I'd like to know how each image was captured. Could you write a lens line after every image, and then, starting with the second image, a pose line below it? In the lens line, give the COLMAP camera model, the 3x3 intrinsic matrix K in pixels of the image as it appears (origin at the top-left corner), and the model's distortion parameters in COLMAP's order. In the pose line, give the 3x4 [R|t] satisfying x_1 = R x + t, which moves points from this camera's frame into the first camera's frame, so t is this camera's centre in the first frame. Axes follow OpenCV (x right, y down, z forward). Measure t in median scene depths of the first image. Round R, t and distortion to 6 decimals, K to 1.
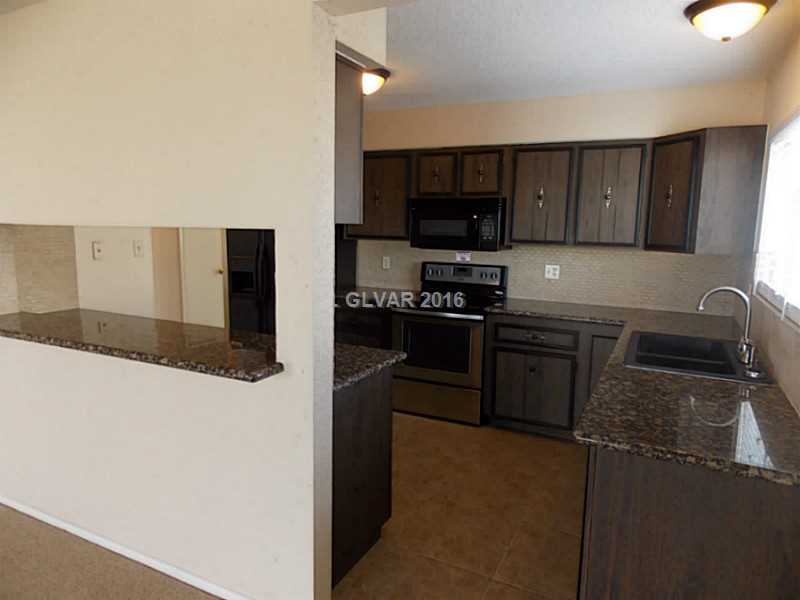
lens RADIAL K [[533.5, 0, 400.0], [0, 533.5, 300.0], [0, 0, 1]] dist [-0.002321, -0.001120]
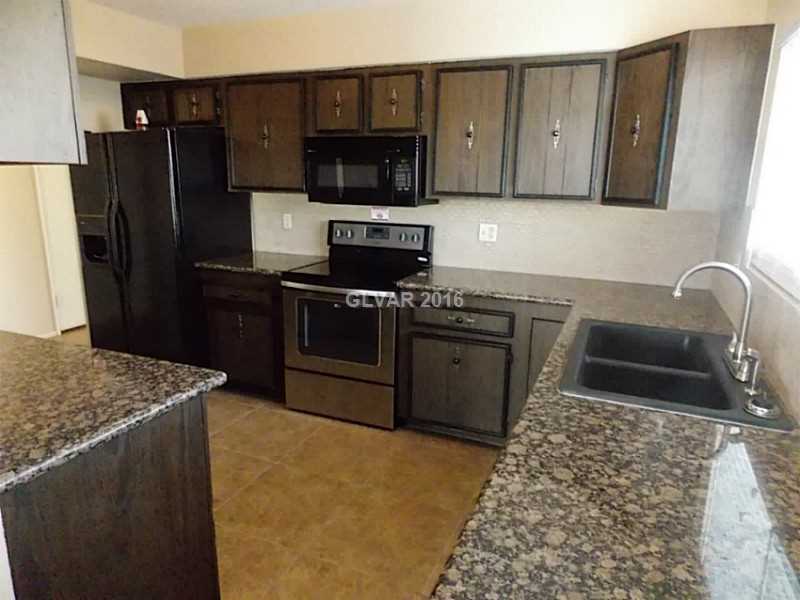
lens RADIAL K [[533.5, 0, 400.0], [0, 533.5, 300.0], [0, 0, 1]] dist [-0.002321, -0.001120]
pose [[0.998165, -0.015992, 0.058397, 0.118174], [0.010802, 0.996050, 0.088132, -0.026734], [-0.059576, -0.087340, 0.994396, 0.235786]]
